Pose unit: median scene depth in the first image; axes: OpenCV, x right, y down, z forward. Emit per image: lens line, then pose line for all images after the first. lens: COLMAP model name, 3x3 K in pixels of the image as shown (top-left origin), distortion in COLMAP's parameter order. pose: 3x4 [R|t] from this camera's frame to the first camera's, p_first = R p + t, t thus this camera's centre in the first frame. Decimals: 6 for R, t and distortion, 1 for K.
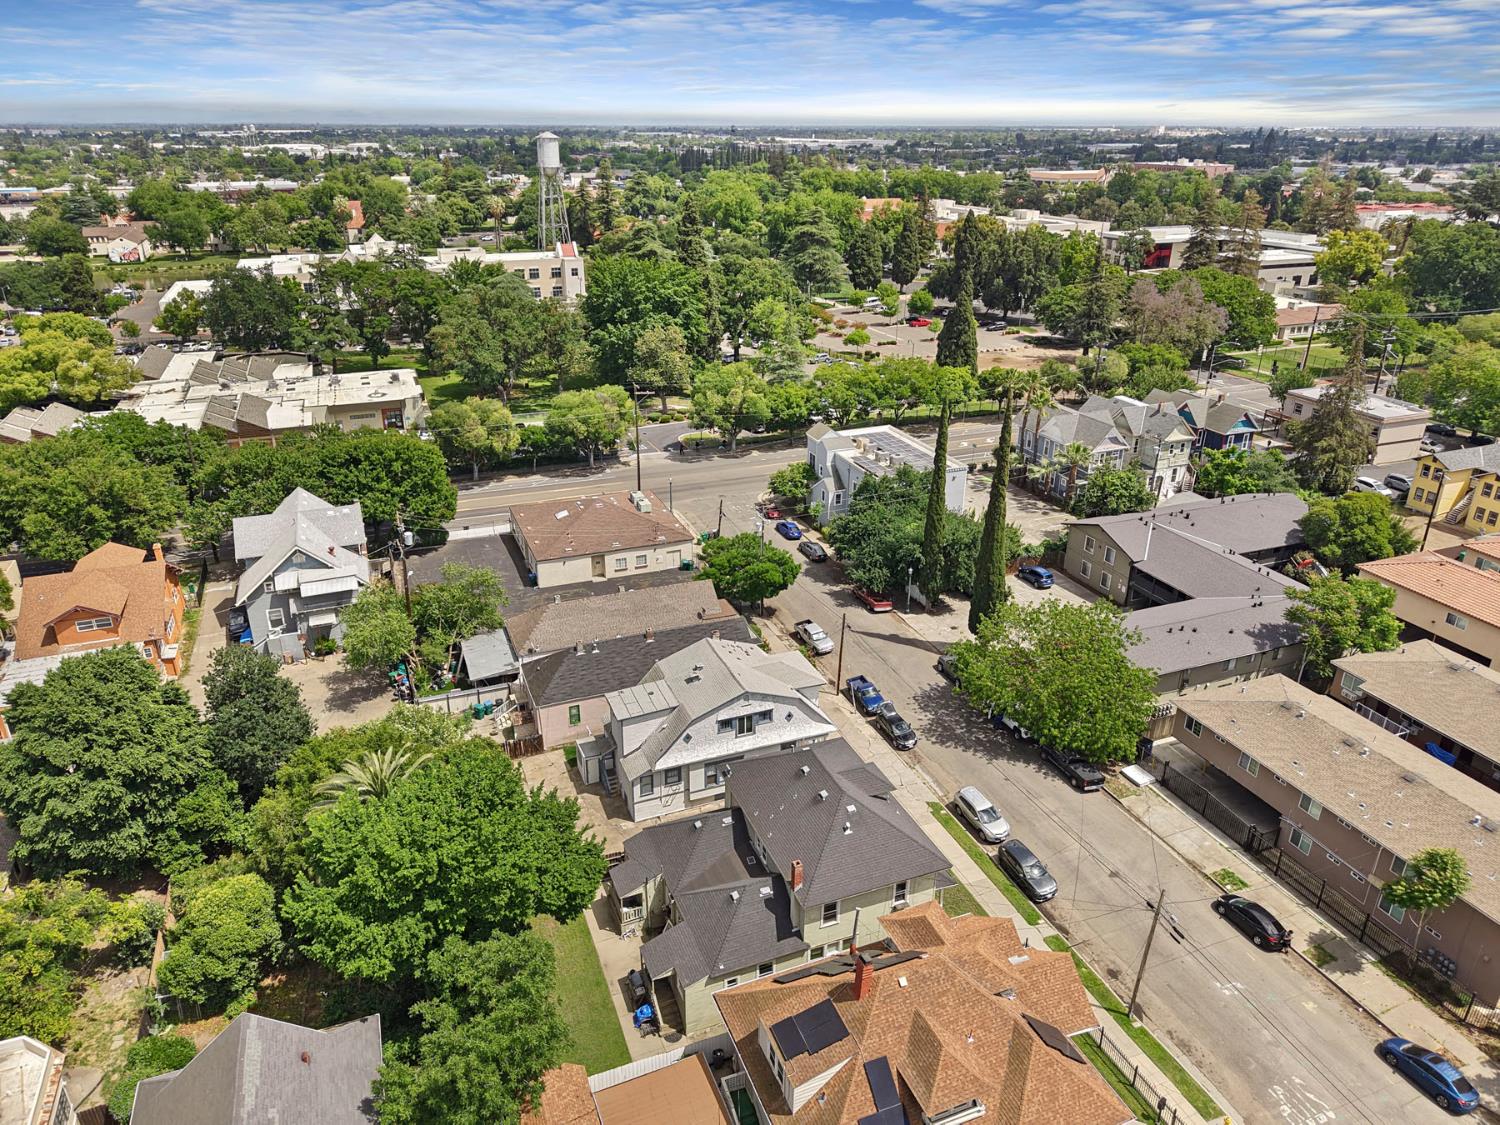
lens RADIAL K [[997.0, 0, 746.9], [0, 997.0, 560.2], [0, 0, 1]] dist [0.073312, -0.097973]
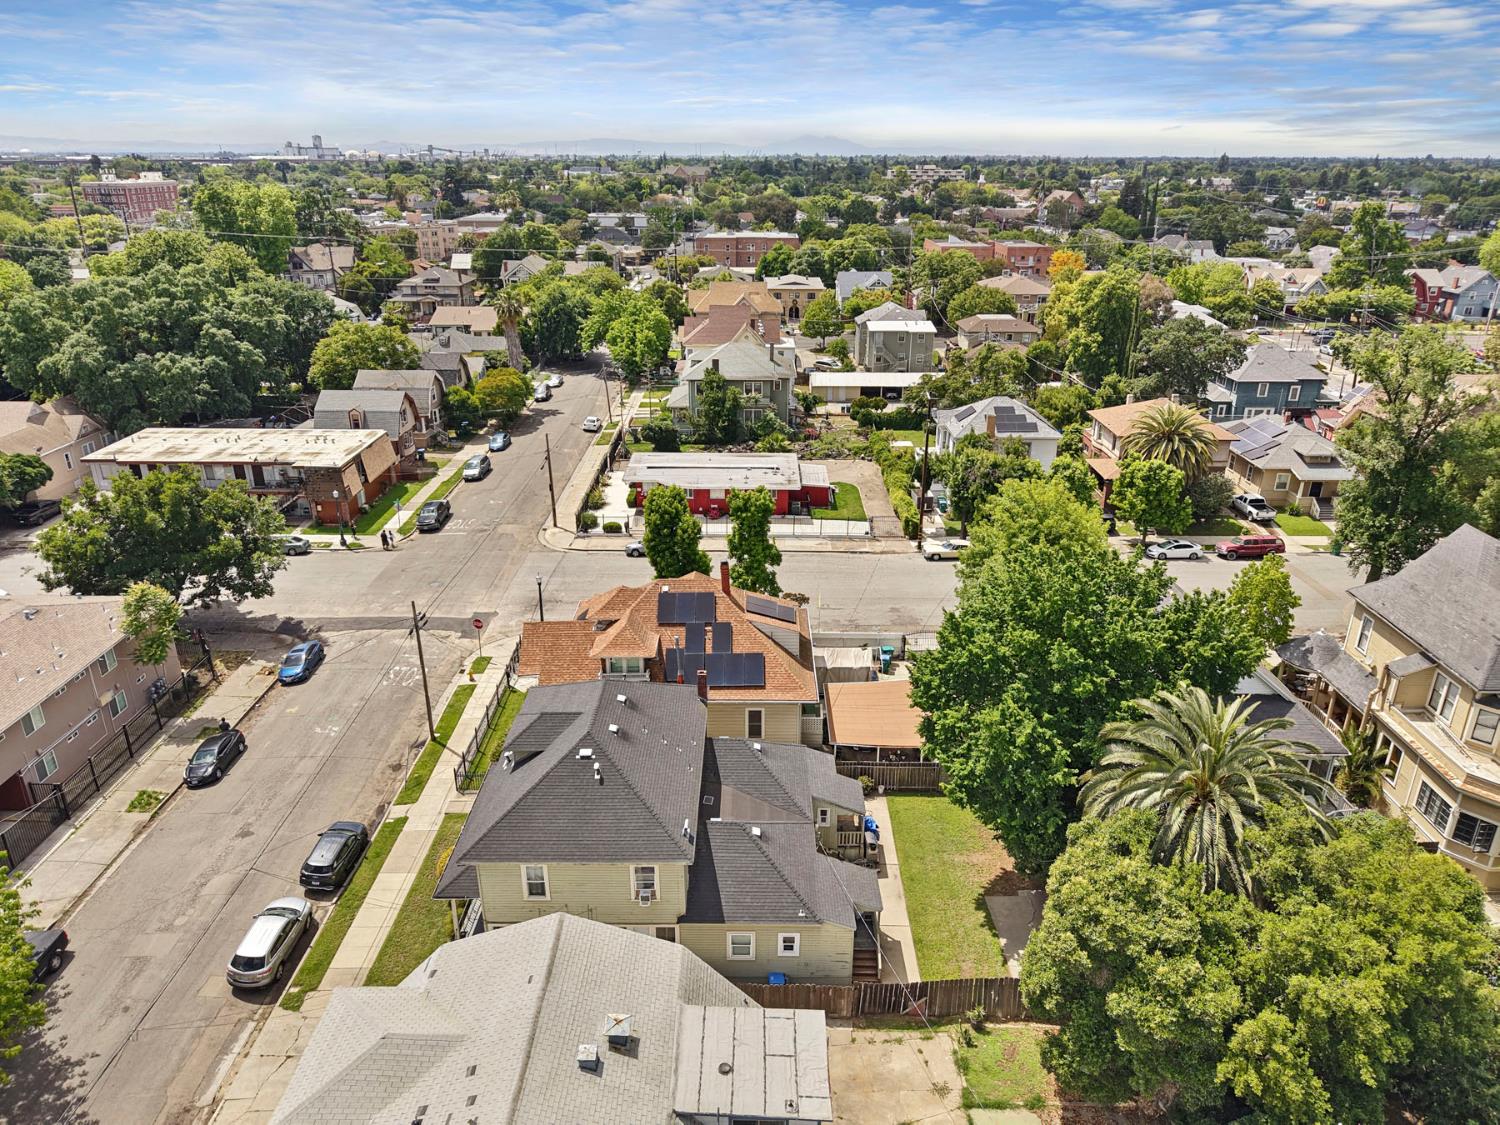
lens RADIAL K [[997.0, 0, 746.9], [0, 997.0, 560.2], [0, 0, 1]] dist [0.073312, -0.097973]
pose [[-0.927339, -0.147565, 0.343899, -0.192013], [0.142713, 0.710069, 0.689518, -0.264532], [-0.345941, 0.688496, -0.637415, 0.994404]]
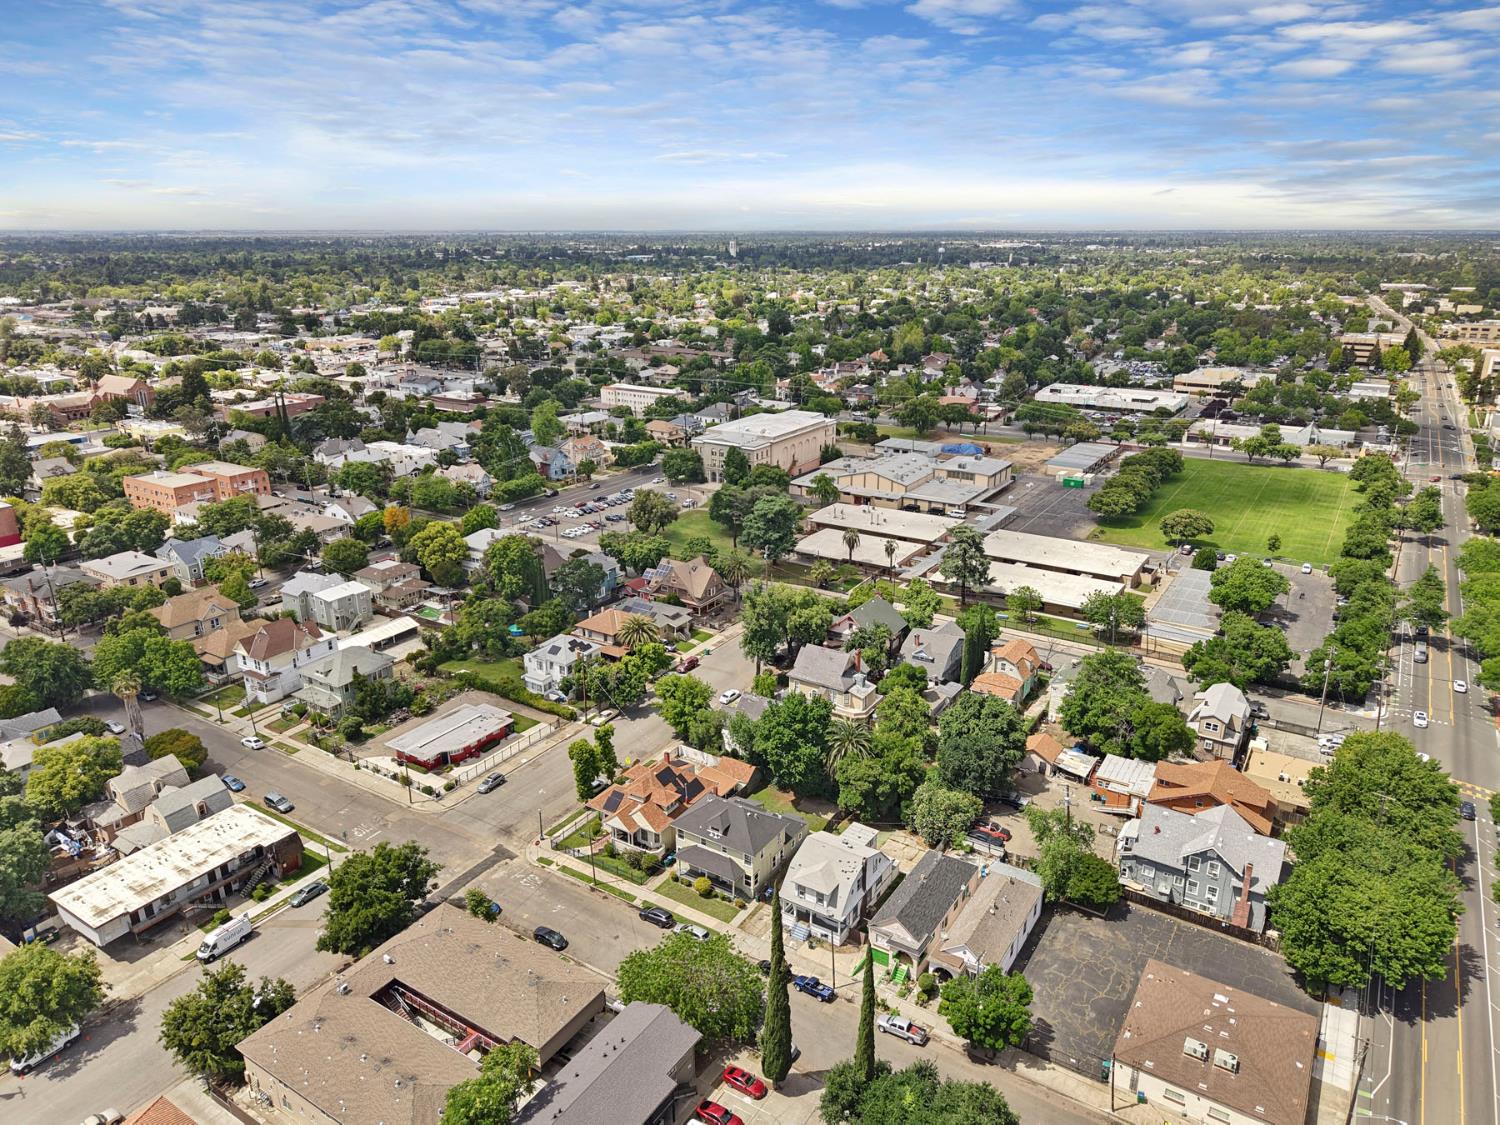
lens RADIAL K [[1000.3, 0, 750.0], [0, 1000.3, 562.5], [0, 0, 1]] dist [0.074884, -0.099555]
pose [[-0.811731, 0.182752, -0.554701, 0.885339], [-0.234616, 0.767737, 0.596268, -1.160503], [0.534834, 0.614151, -0.580320, 1.471694]]
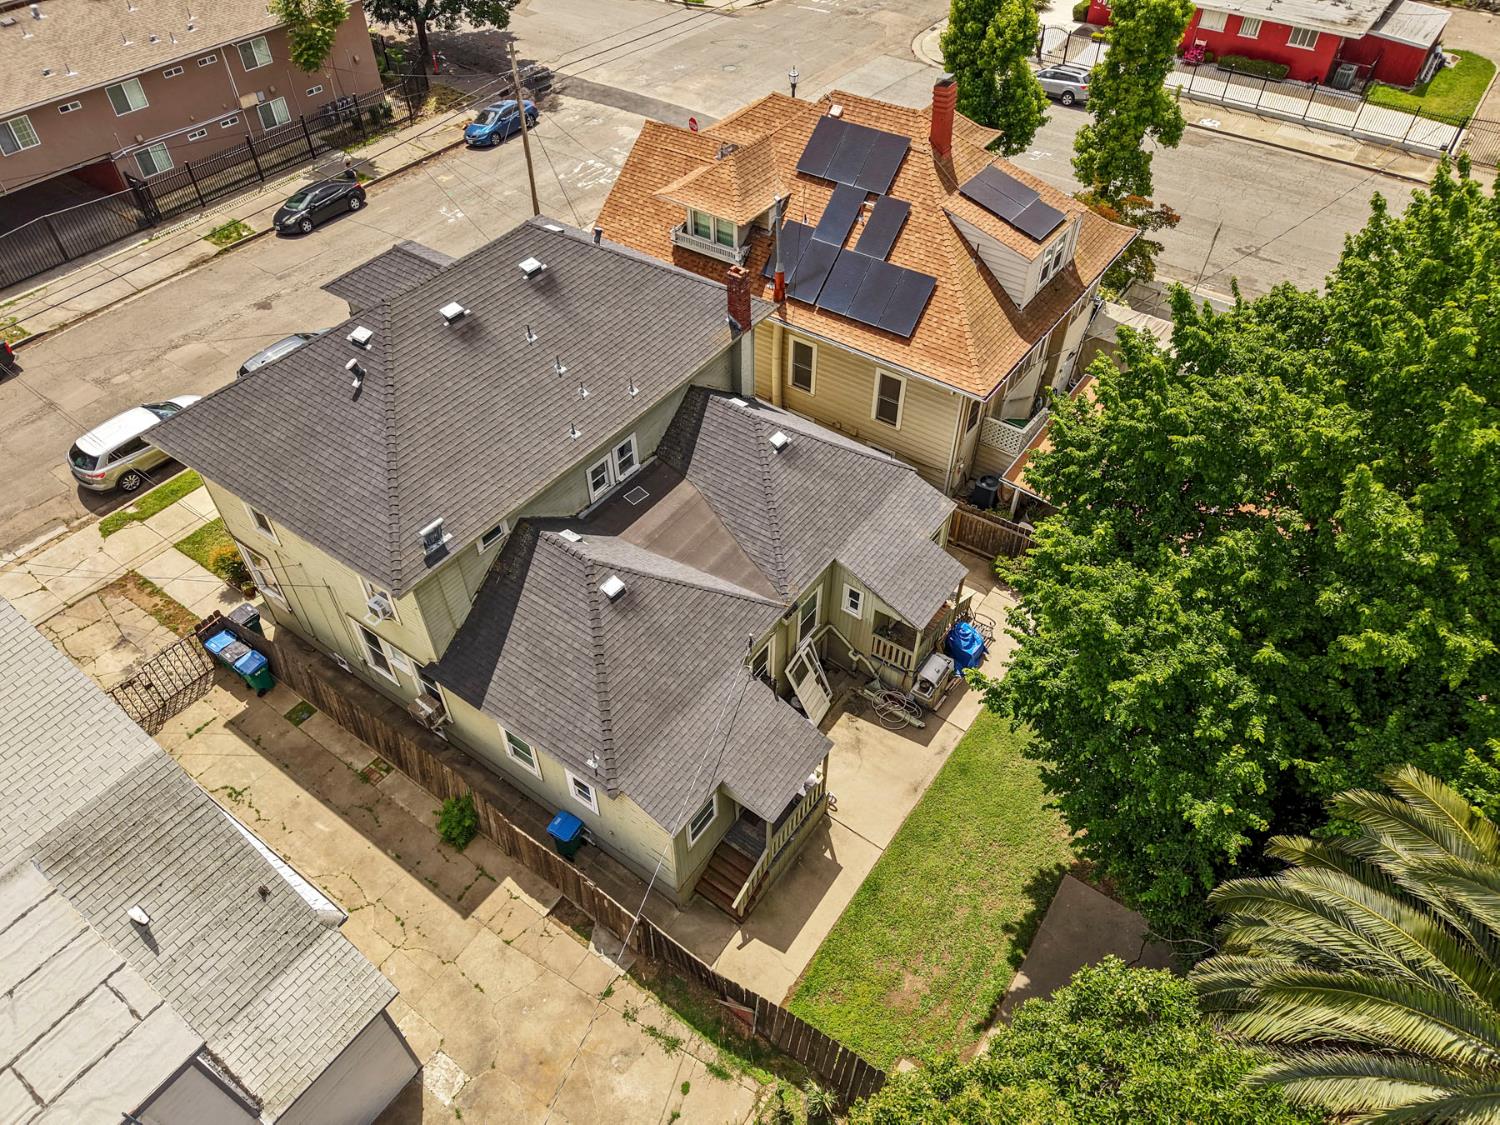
lens RADIAL K [[1007.3, 0, 756.0], [0, 1007.3, 556.4], [0, 0, 1]] dist [0.041612, -0.047490]
pose [[-0.542689, -0.600077, 0.587704, -0.216365], [0.333355, 0.488359, 0.806461, -0.015322], [-0.770949, 0.633572, -0.064989, 0.737924]]
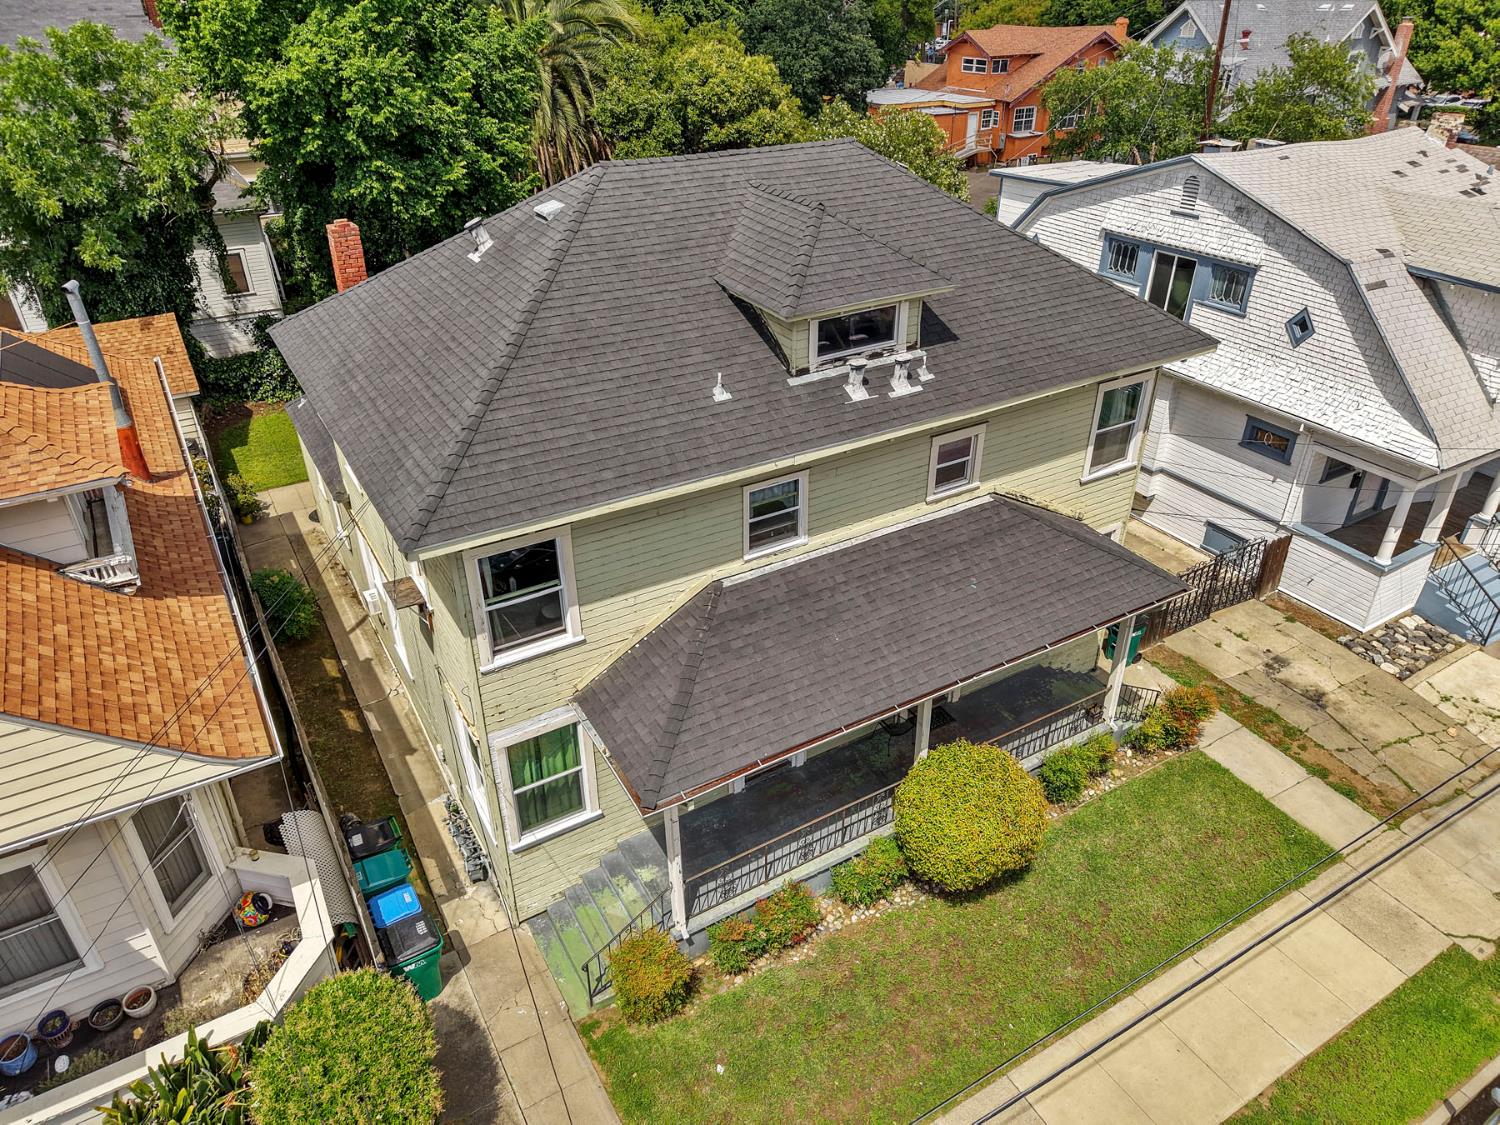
lens RADIAL K [[1007.3, 0, 756.0], [0, 1007.3, 556.4], [0, 0, 1]] dist [0.041612, -0.047490]
pose [[0.159926, 0.495294, -0.853878, 0.266809], [-0.389214, 0.826573, 0.406558, 0.136202], [0.907158, 0.267322, 0.324966, 0.691701]]
